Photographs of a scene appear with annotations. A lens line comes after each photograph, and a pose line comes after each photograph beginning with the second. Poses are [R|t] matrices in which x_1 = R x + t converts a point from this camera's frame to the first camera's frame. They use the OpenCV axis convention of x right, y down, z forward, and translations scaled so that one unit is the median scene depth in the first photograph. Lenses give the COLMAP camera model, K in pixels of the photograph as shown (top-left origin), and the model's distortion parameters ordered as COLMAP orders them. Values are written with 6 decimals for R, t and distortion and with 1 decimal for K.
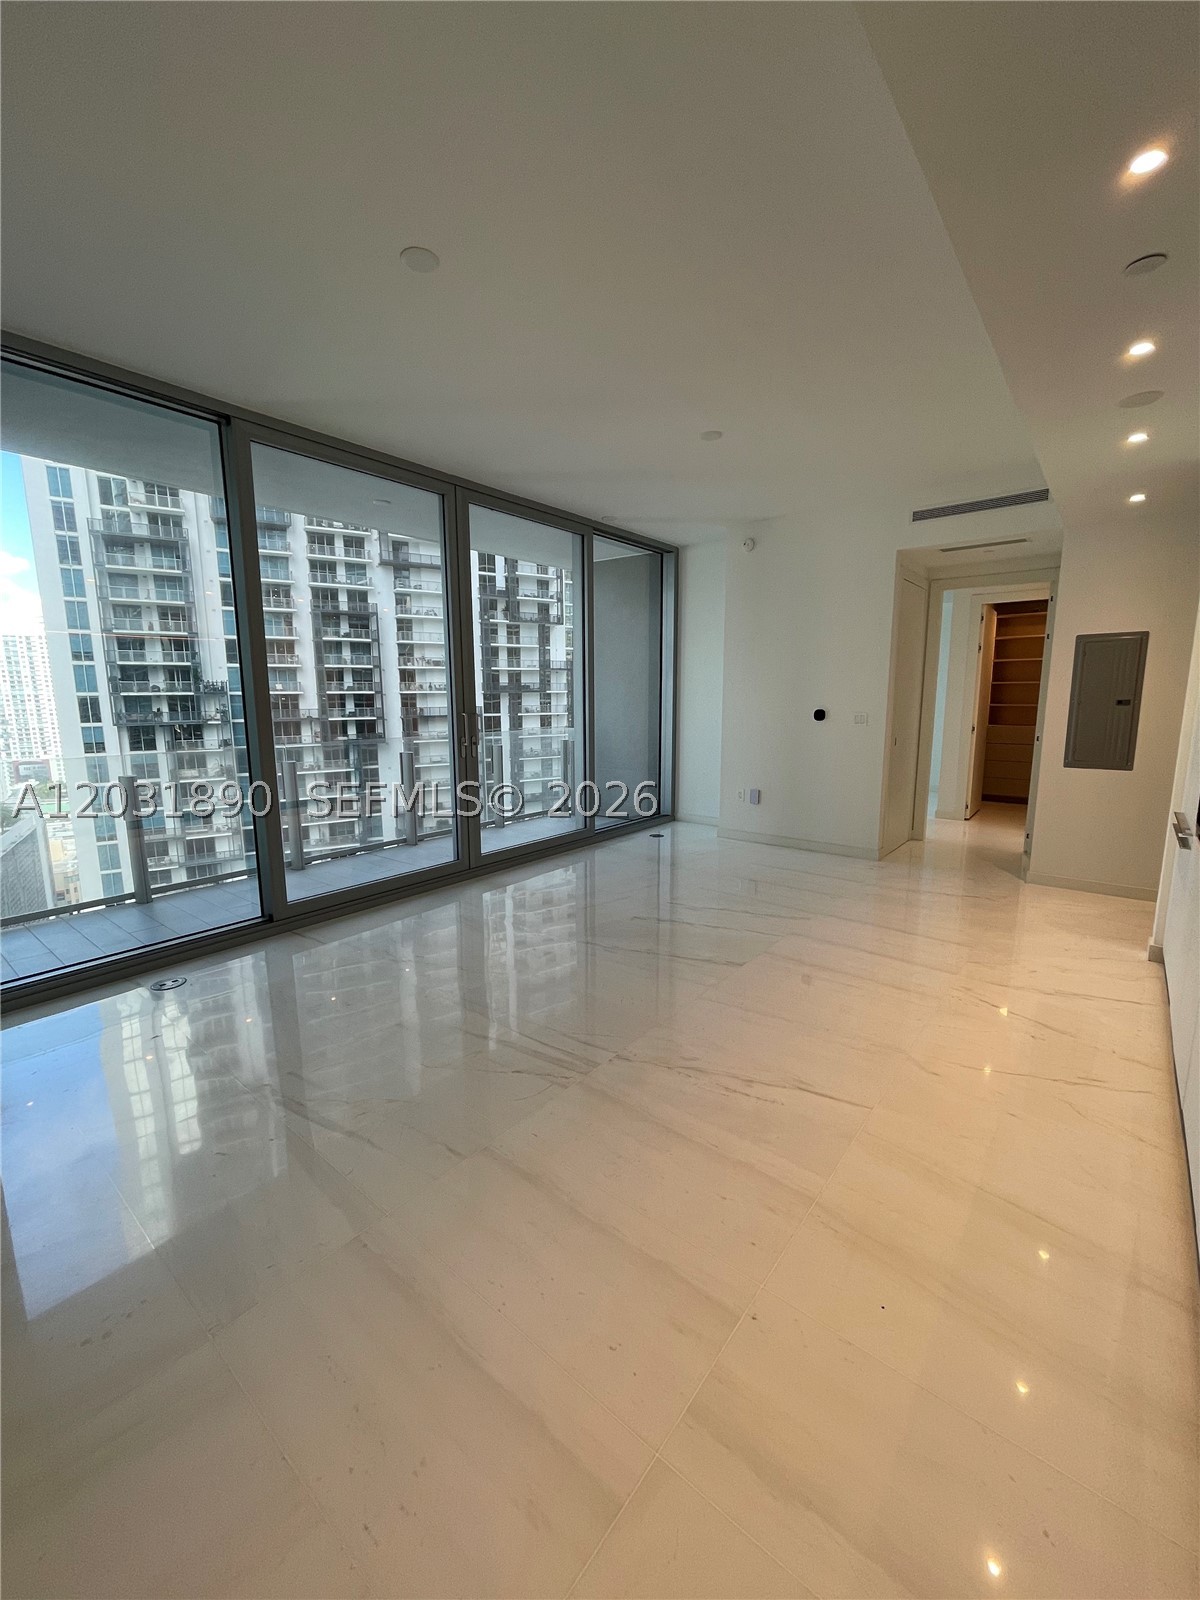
lens RADIAL K [[645.4, 0, 597.6], [0, 645.4, 799.8], [0, 0, 1]] dist [-0.001687, -0.000283]
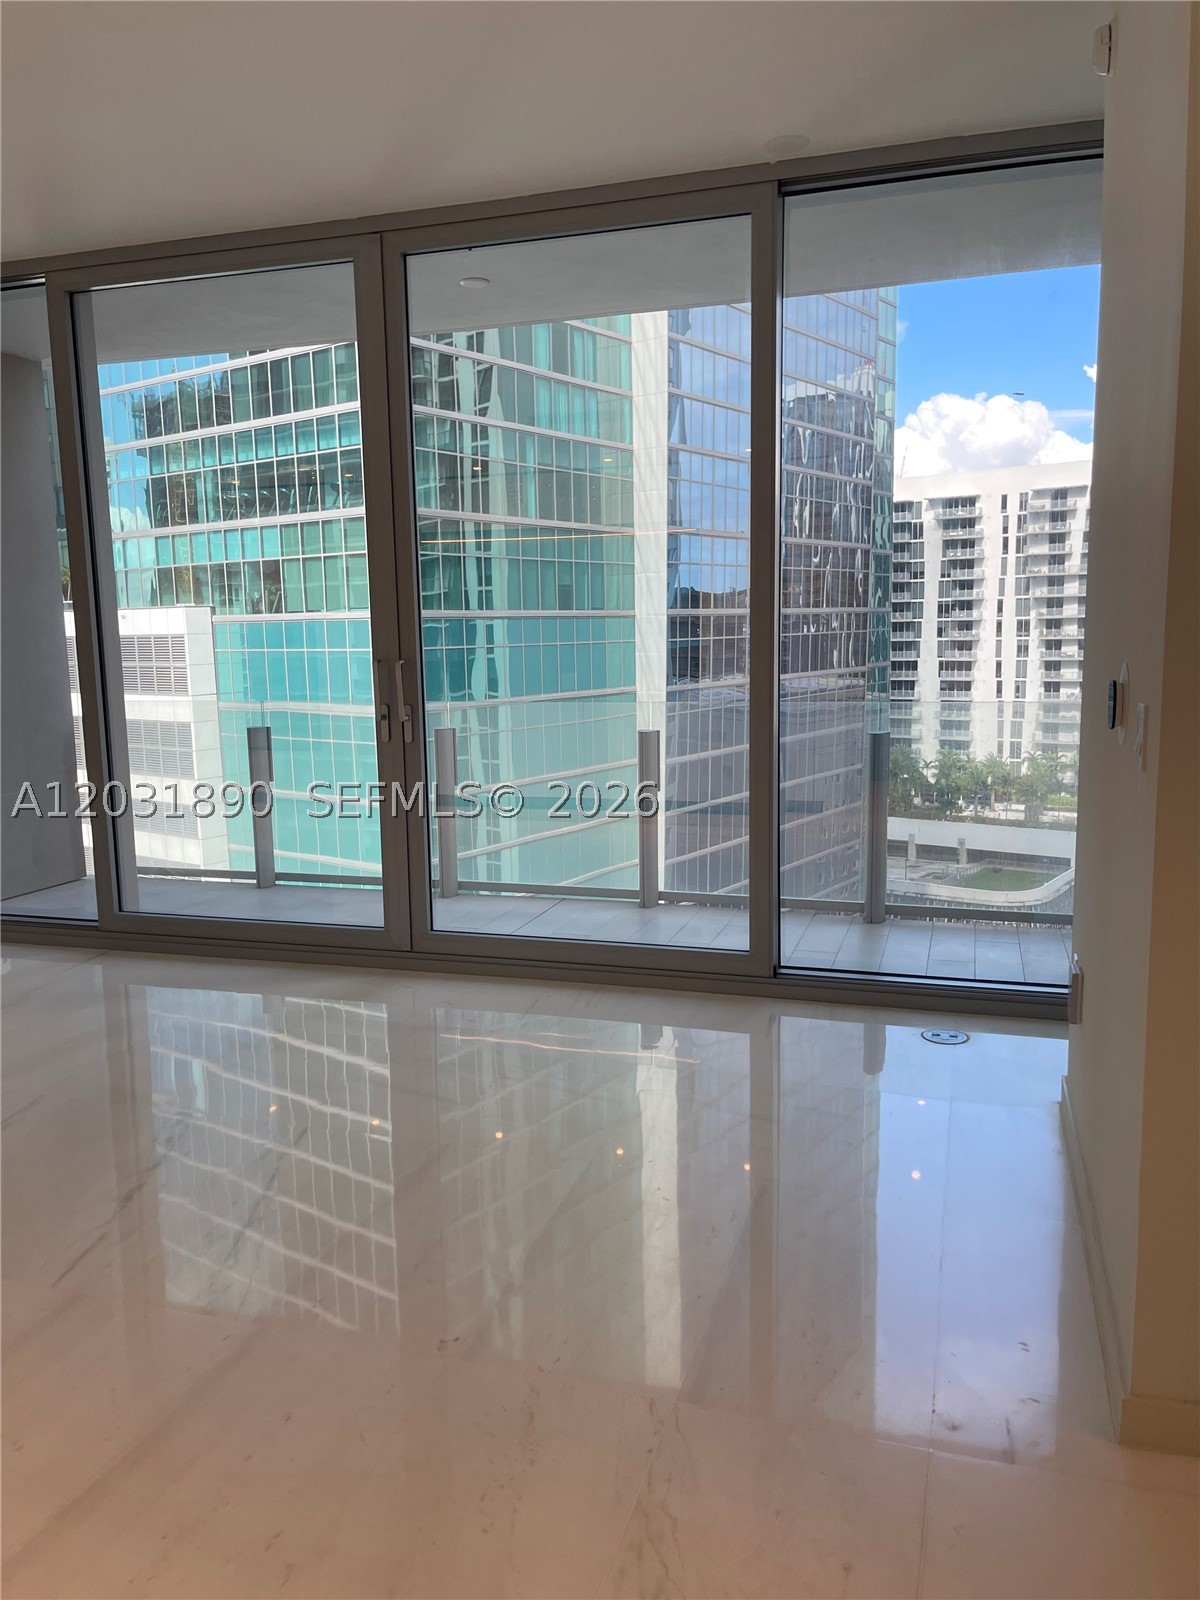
lens RADIAL K [[1201.2, 0, 588.5], [0, 1201.2, 802.1], [0, 0, 1]] dist [0.083118, -0.178193]
pose [[0.371540, 0.135454, -0.918483, 0.555290], [-0.134390, 0.986727, 0.091156, -0.091560], [0.918639, 0.089566, 0.384812, 0.548136]]
